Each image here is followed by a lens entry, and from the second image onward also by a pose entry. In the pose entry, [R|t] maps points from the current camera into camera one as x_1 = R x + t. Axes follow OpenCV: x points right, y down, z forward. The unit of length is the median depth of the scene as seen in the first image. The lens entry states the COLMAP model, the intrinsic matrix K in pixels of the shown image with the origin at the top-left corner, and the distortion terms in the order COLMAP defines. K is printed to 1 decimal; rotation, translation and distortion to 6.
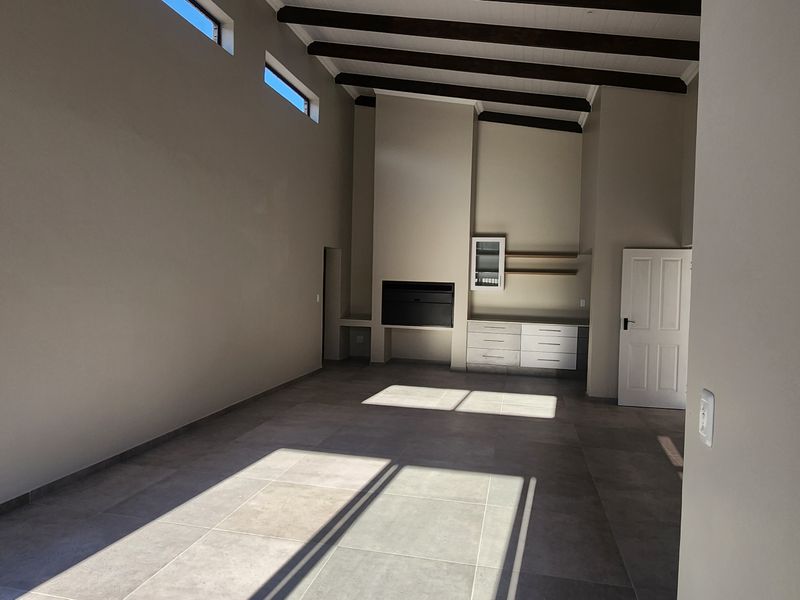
lens RADIAL K [[529.9, 0, 400.6], [0, 529.9, 295.0], [0, 0, 1]] dist [0.000326, 0.000807]
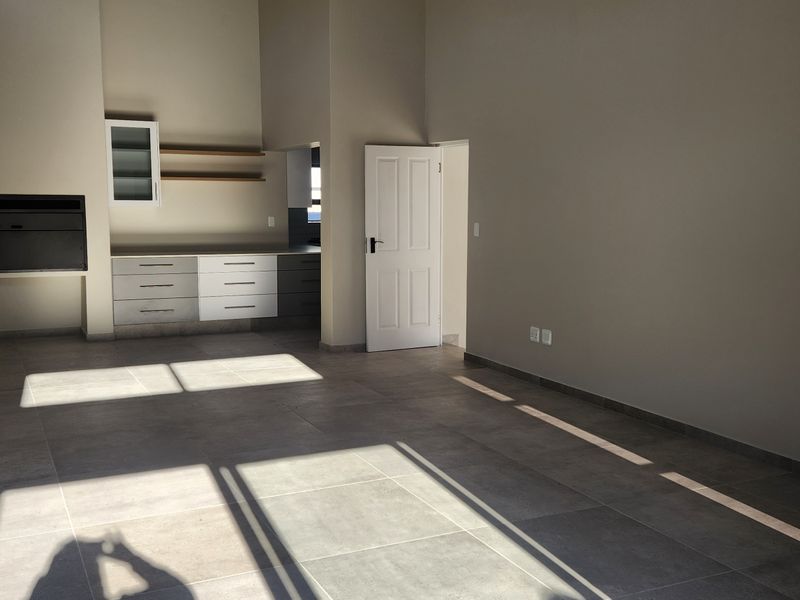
lens RADIAL K [[858.0, 0, 395.9], [0, 858.0, 298.4], [0, 0, 1]] dist [0.065325, 0.000000]
pose [[0.784858, -0.093834, 0.612530, -0.323519], [0.034190, 0.993520, 0.108390, -0.002296], [-0.618732, -0.064128, 0.782981, 0.011021]]
